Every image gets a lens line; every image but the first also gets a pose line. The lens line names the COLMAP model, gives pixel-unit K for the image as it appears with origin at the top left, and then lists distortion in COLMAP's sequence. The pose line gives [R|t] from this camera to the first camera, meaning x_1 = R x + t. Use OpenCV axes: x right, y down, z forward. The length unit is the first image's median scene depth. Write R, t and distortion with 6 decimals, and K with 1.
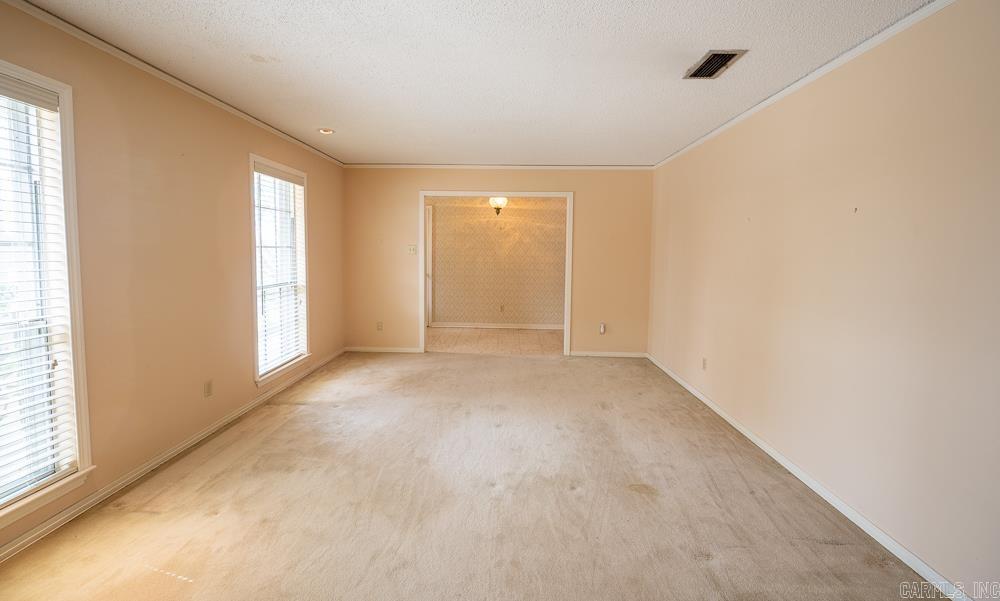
lens RADIAL K [[396.8, 0, 499.1], [0, 396.8, 310.9], [0, 0, 1]] dist [-0.004290, -0.000372]
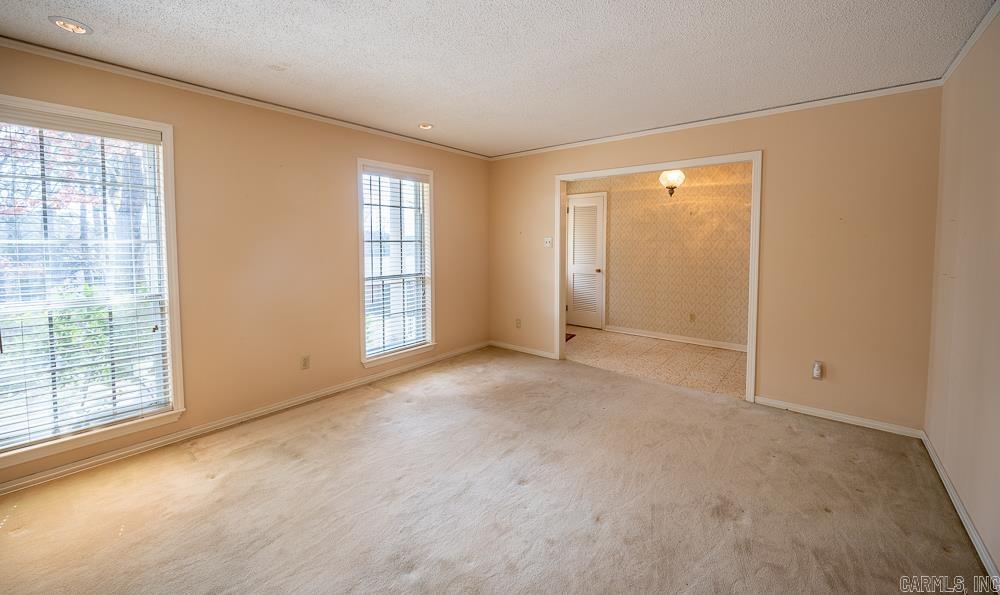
lens RADIAL K [[395.0, 0, 499.6], [0, 395.0, 290.7], [0, 0, 1]] dist [-0.006178, 0.000097]
pose [[0.791737, 0.063218, -0.607583, 0.330220], [-0.082346, 0.996597, -0.003609, -0.047426], [0.605287, 0.052890, 0.794248, 0.325916]]
